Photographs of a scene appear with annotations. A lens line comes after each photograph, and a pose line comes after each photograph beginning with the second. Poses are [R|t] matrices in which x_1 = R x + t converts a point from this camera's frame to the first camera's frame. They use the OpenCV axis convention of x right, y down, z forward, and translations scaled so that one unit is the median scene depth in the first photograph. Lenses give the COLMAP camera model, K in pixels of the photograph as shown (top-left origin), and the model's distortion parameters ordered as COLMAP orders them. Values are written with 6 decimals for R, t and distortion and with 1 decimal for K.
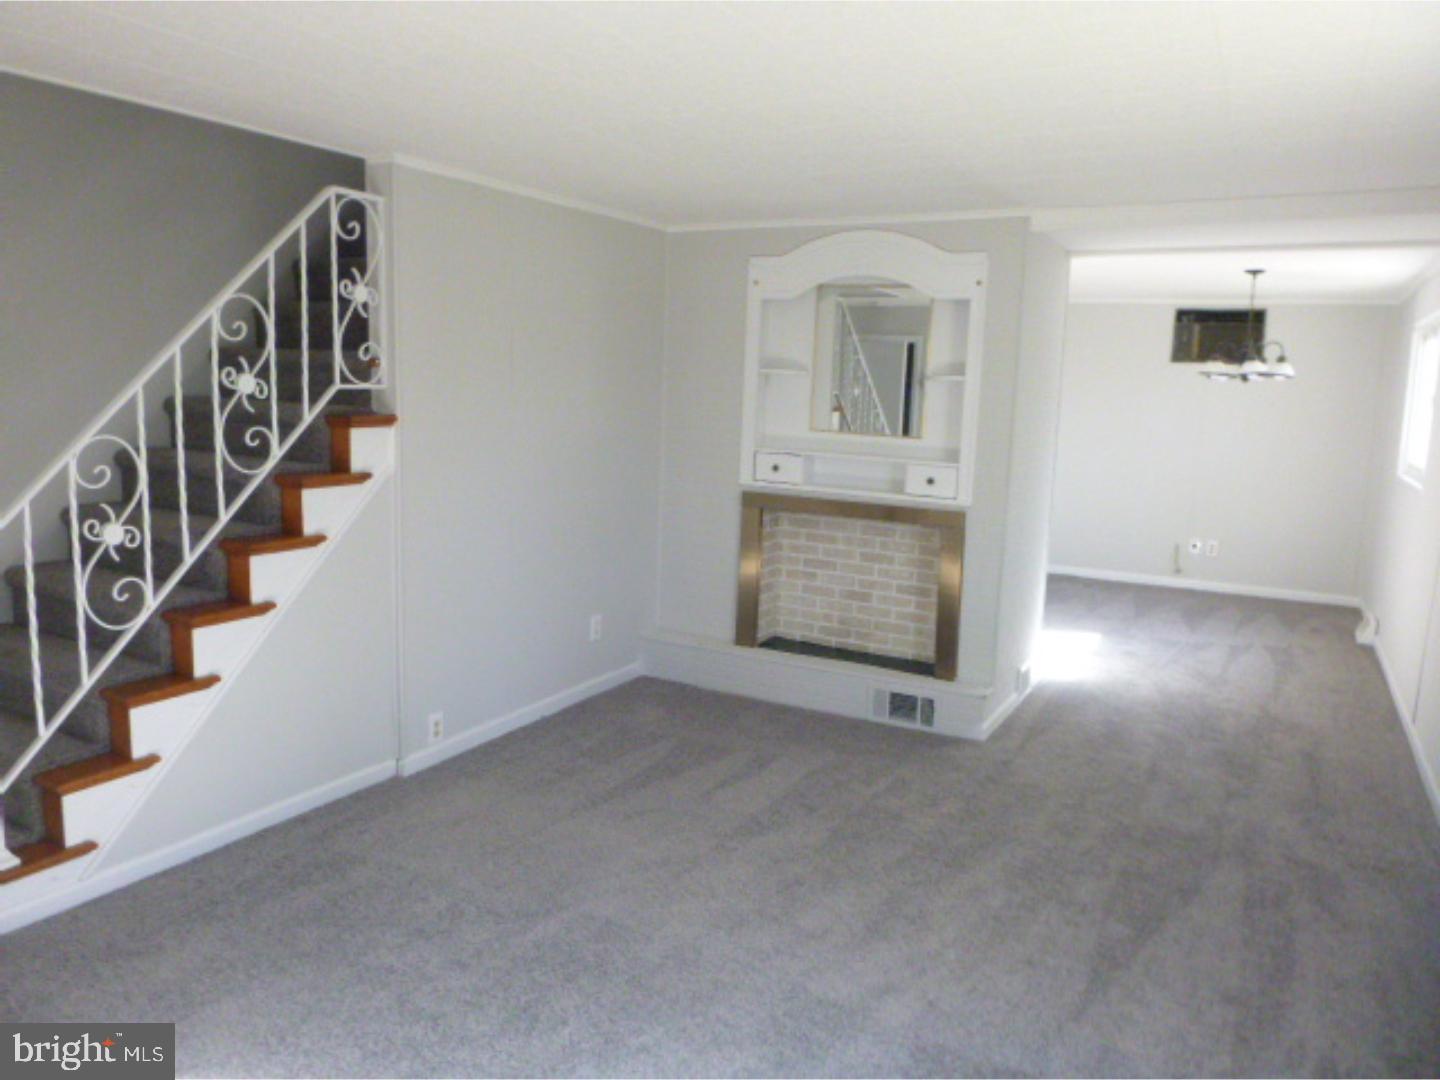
lens RADIAL K [[1038.6, 0, 720.0], [0, 1038.6, 540.0], [0, 0, 1]] dist [-0.033089, -0.000135]
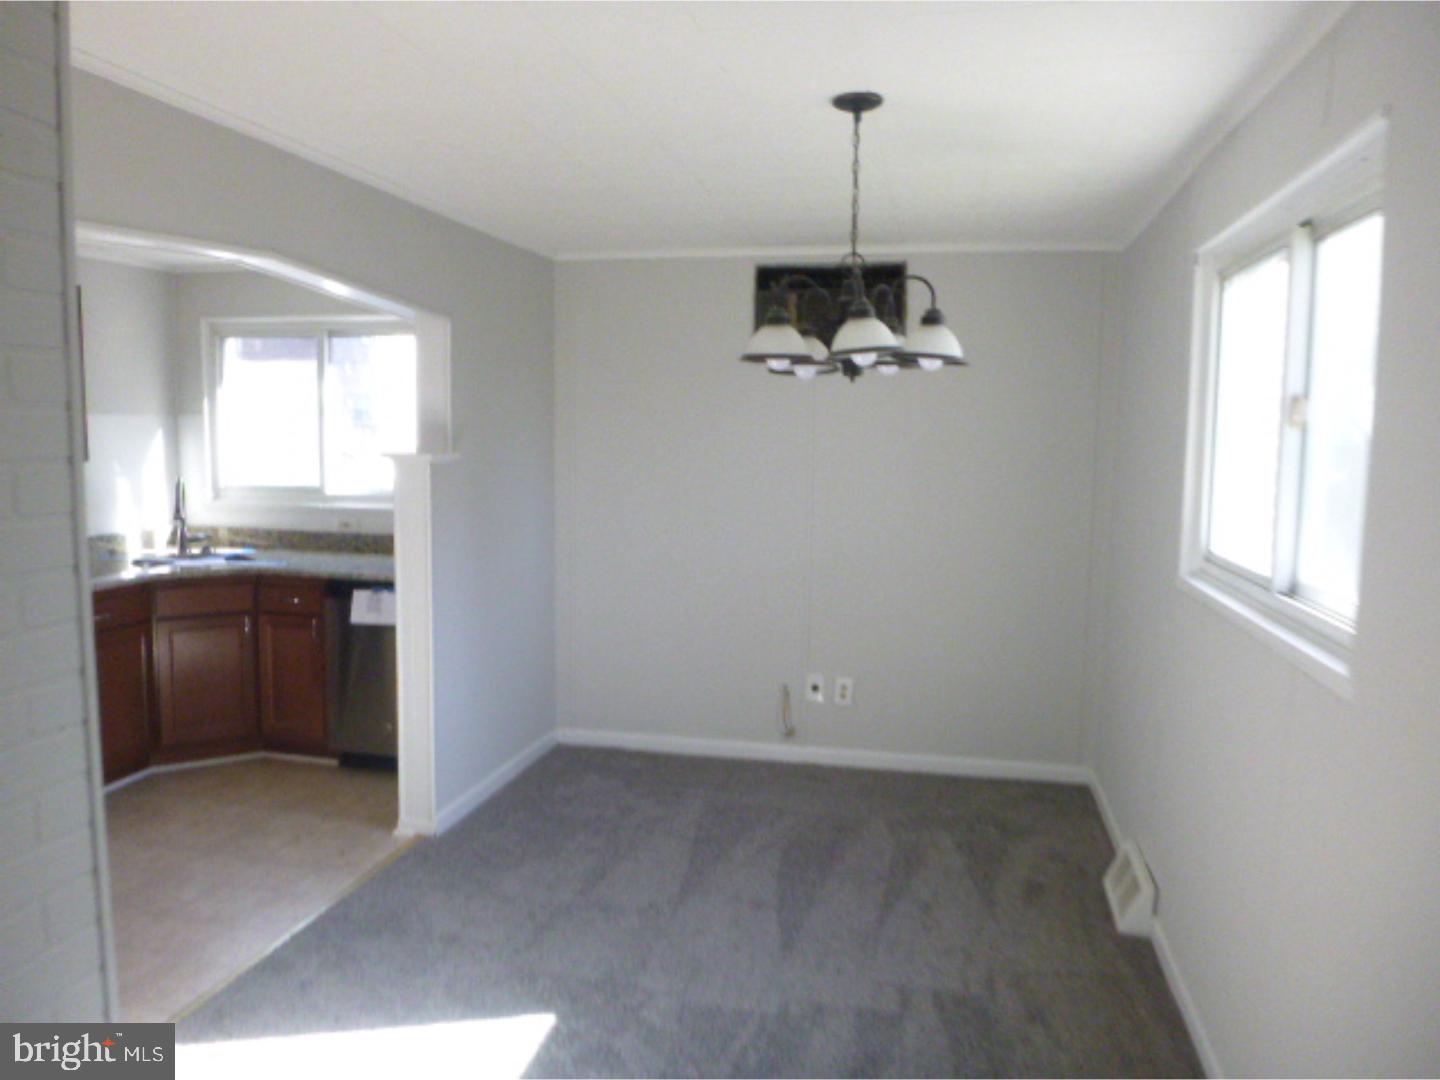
lens RADIAL K [[1038.6, 0, 720.0], [0, 1038.6, 540.0], [0, 0, 1]] dist [-0.033089, -0.000135]
pose [[0.959296, -0.049055, 0.278111, 0.325790], [0.059163, 0.997854, -0.028066, -0.077652], [-0.276137, 0.043378, 0.960139, 0.593447]]
